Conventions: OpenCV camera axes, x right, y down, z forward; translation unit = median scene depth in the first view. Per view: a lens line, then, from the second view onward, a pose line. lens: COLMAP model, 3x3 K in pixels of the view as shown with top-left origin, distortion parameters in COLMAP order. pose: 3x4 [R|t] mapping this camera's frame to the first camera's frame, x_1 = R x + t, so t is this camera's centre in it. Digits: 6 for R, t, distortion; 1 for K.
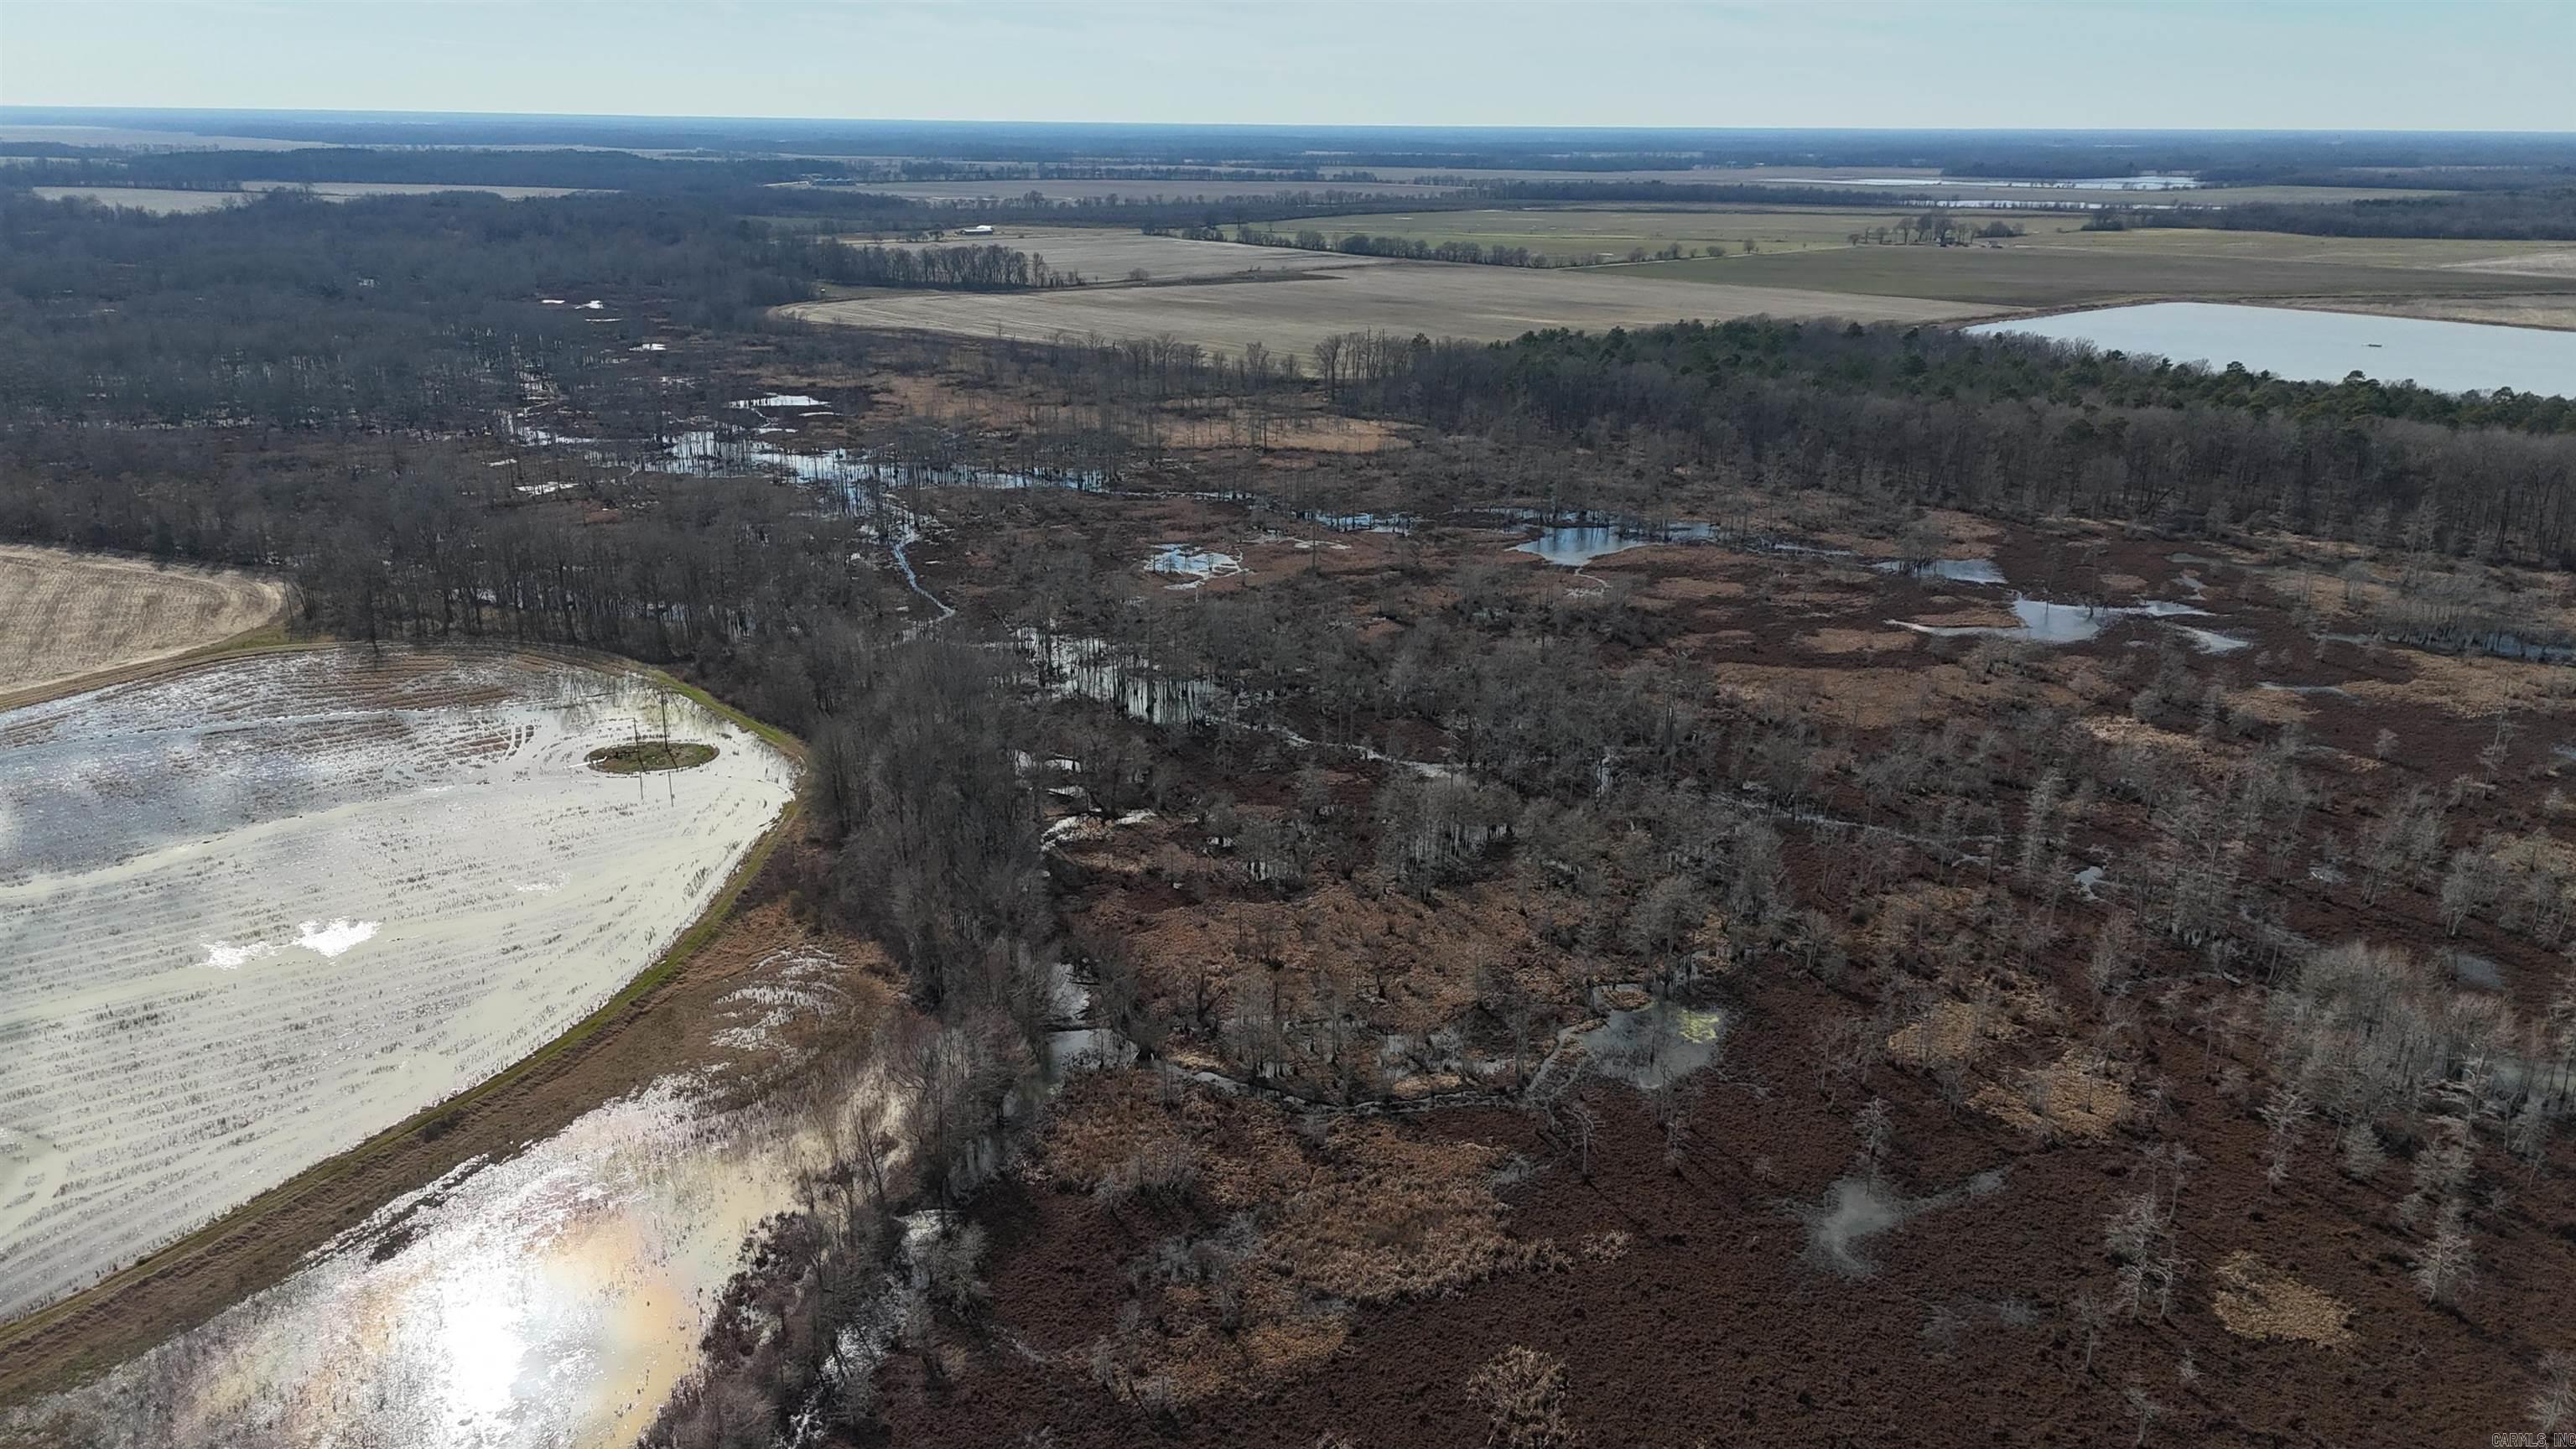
lens RADIAL K [[1796.7, 0, 1288.0], [0, 1796.7, 724.5], [0, 0, 1]] dist [0.090019, -0.083020]
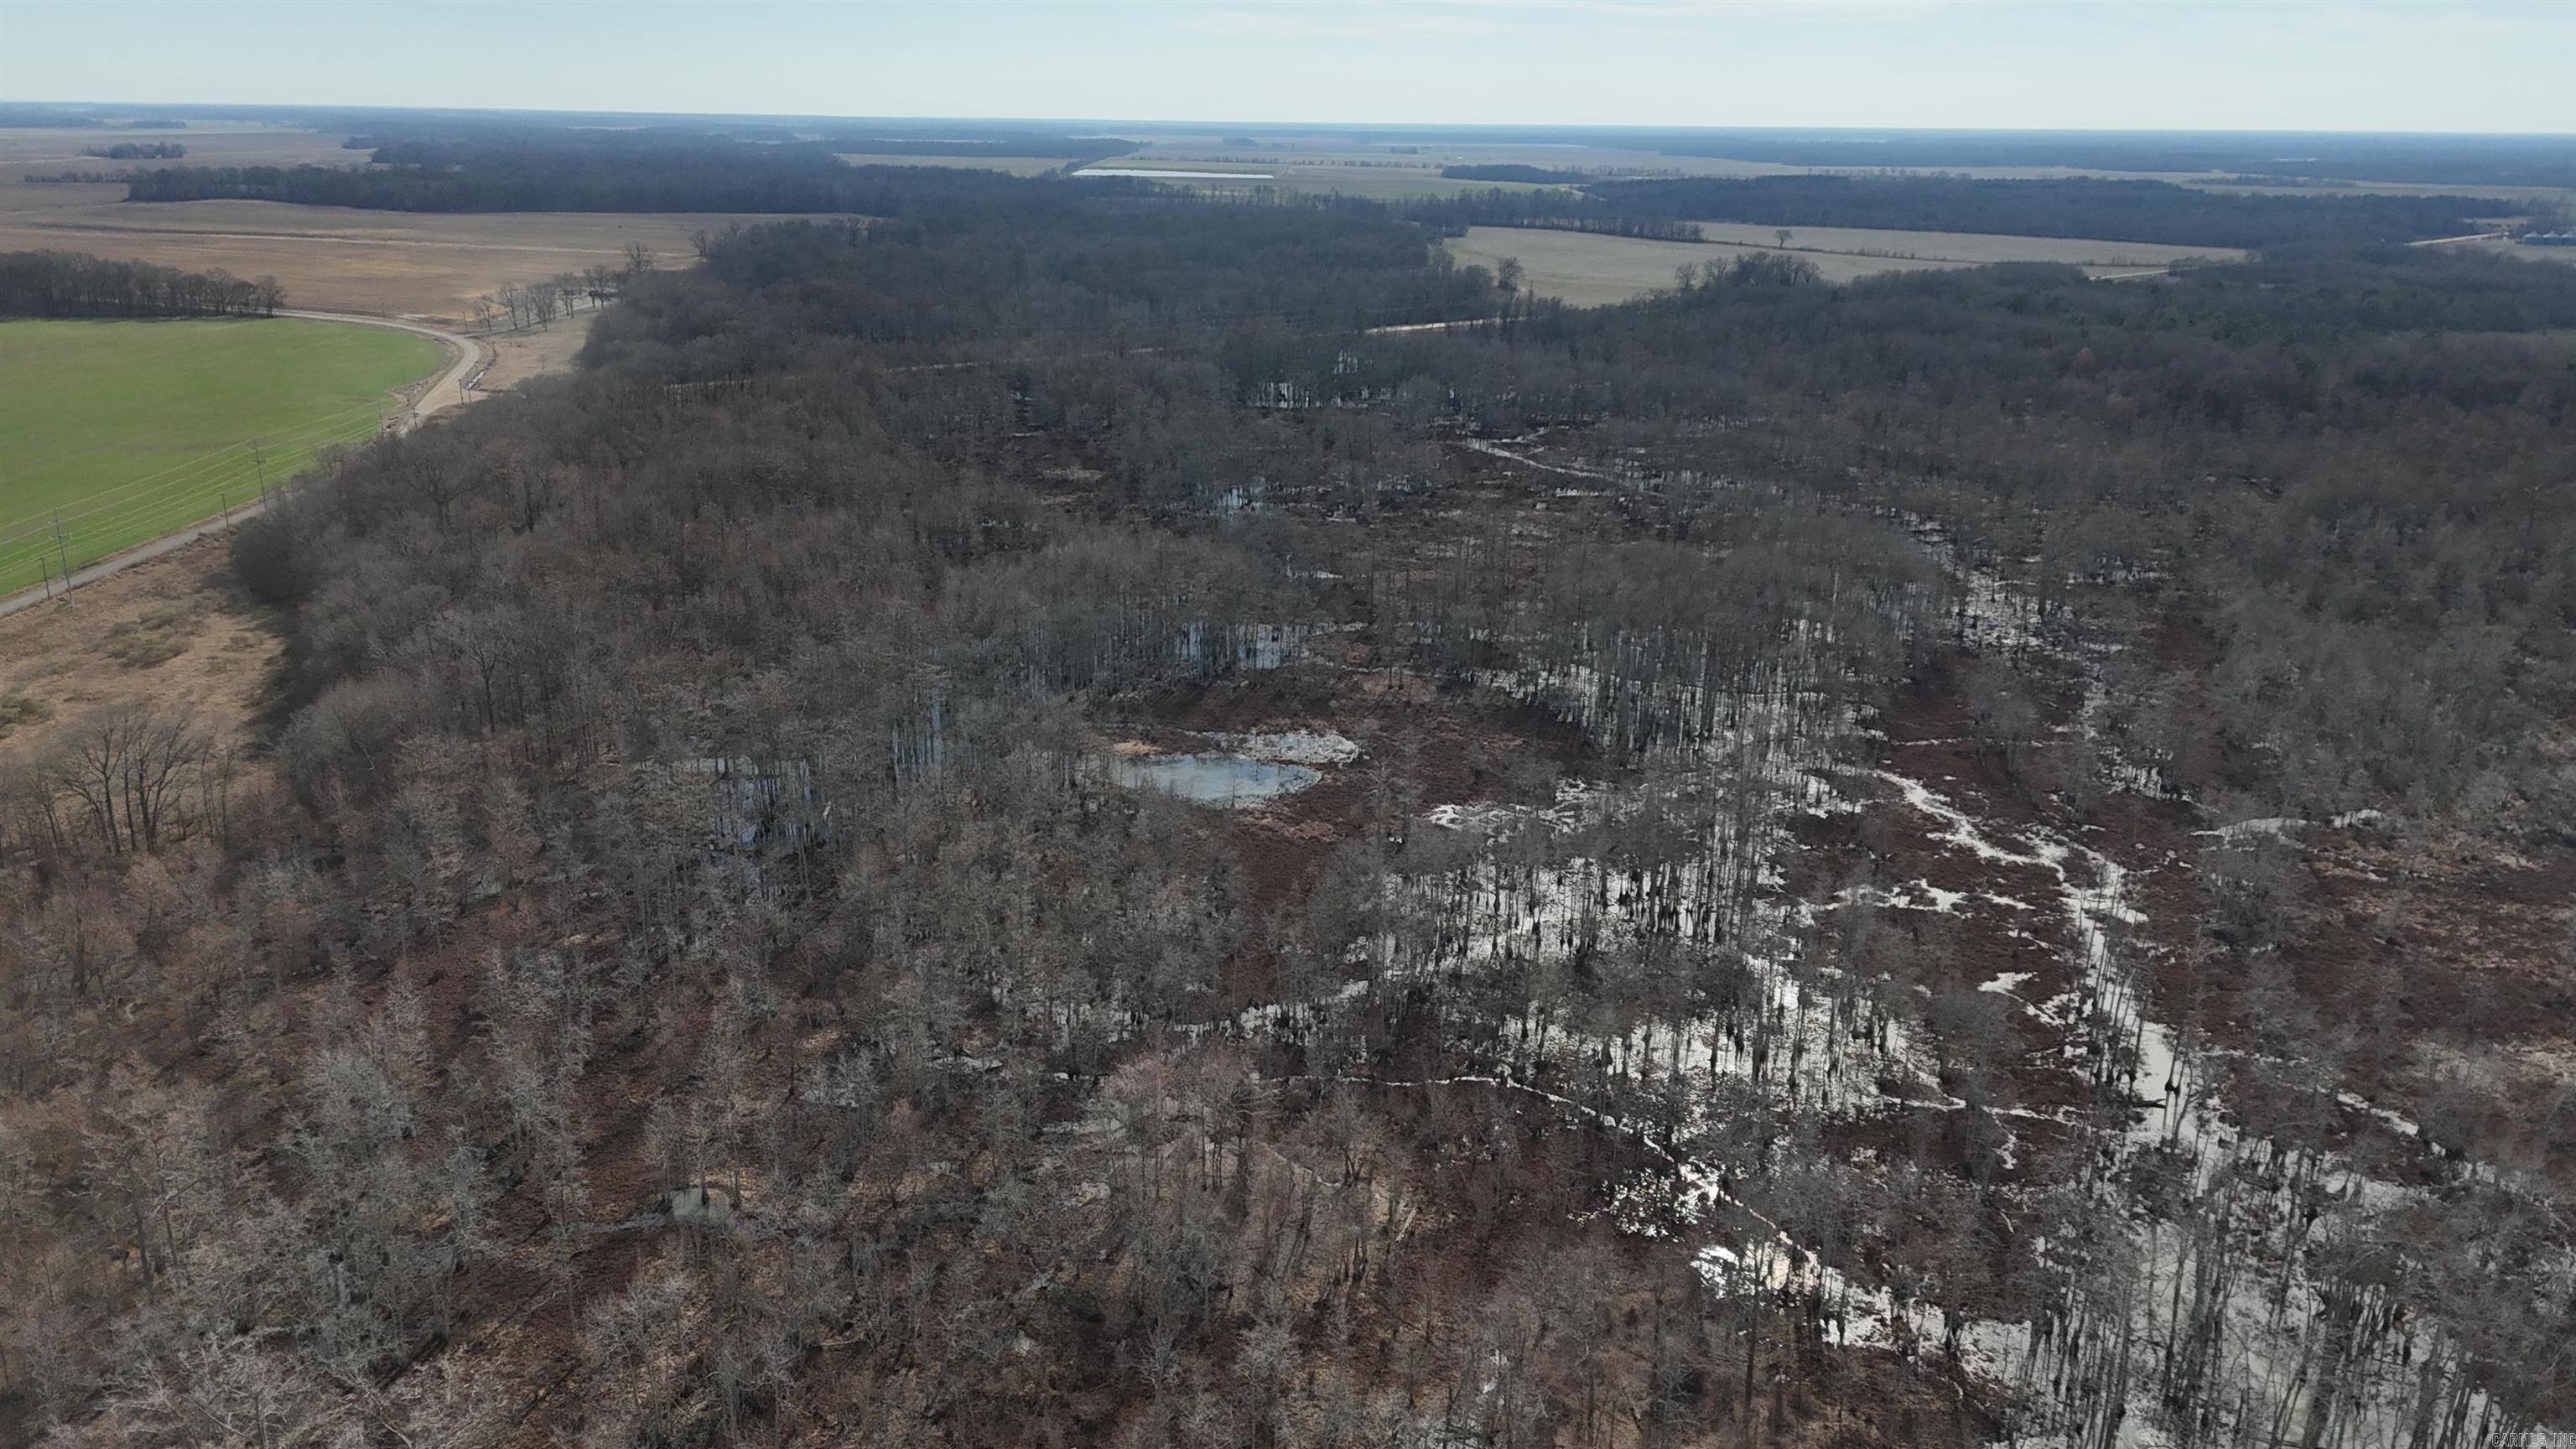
lens RADIAL K [[1796.7, 0, 1288.0], [0, 1796.7, 724.5], [0, 0, 1]] dist [0.090019, -0.083020]
pose [[0.759376, 0.213077, -0.614774, -0.307243], [-0.217886, 0.973581, 0.068303, -0.170664], [0.613086, 0.082083, 0.785741, 0.507893]]
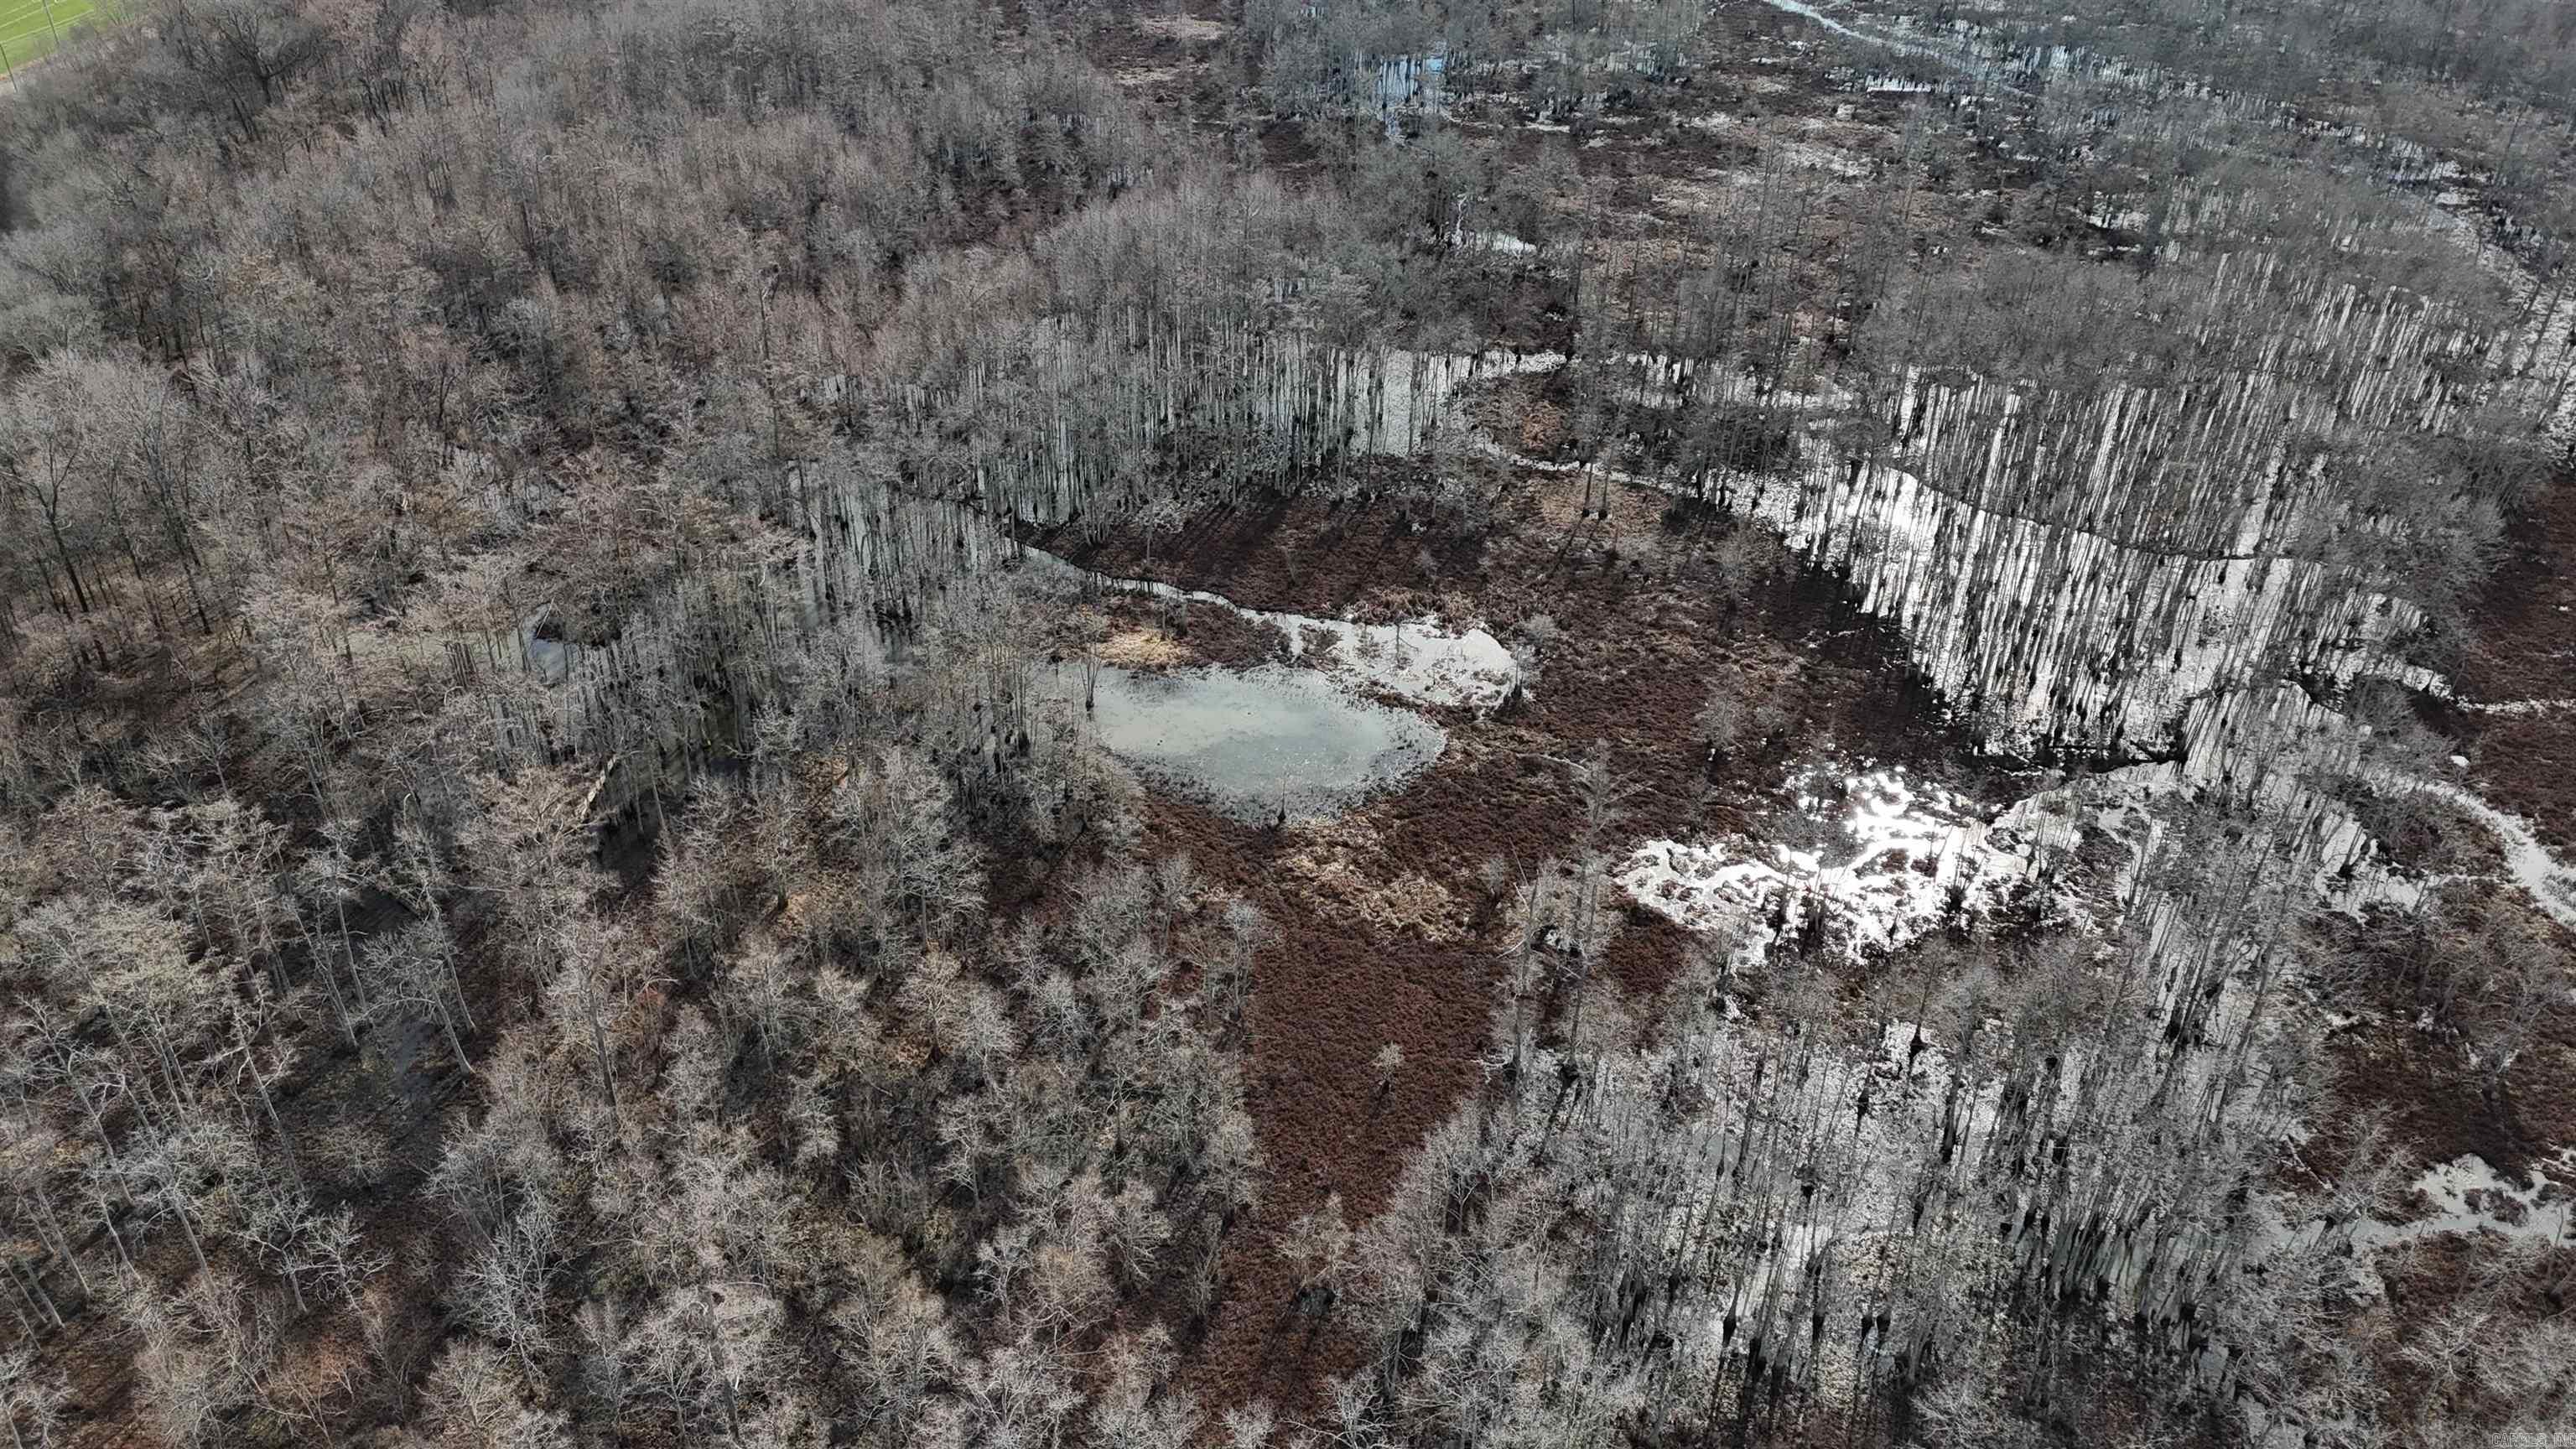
lens RADIAL K [[1796.7, 0, 1288.0], [0, 1796.7, 724.5], [0, 0, 1]] dist [0.090019, -0.083020]
pose [[0.675675, 0.426708, -0.601152, -0.395327], [-0.253920, 0.900263, 0.353624, -0.204847], [0.692090, -0.086290, 0.716635, 0.616300]]
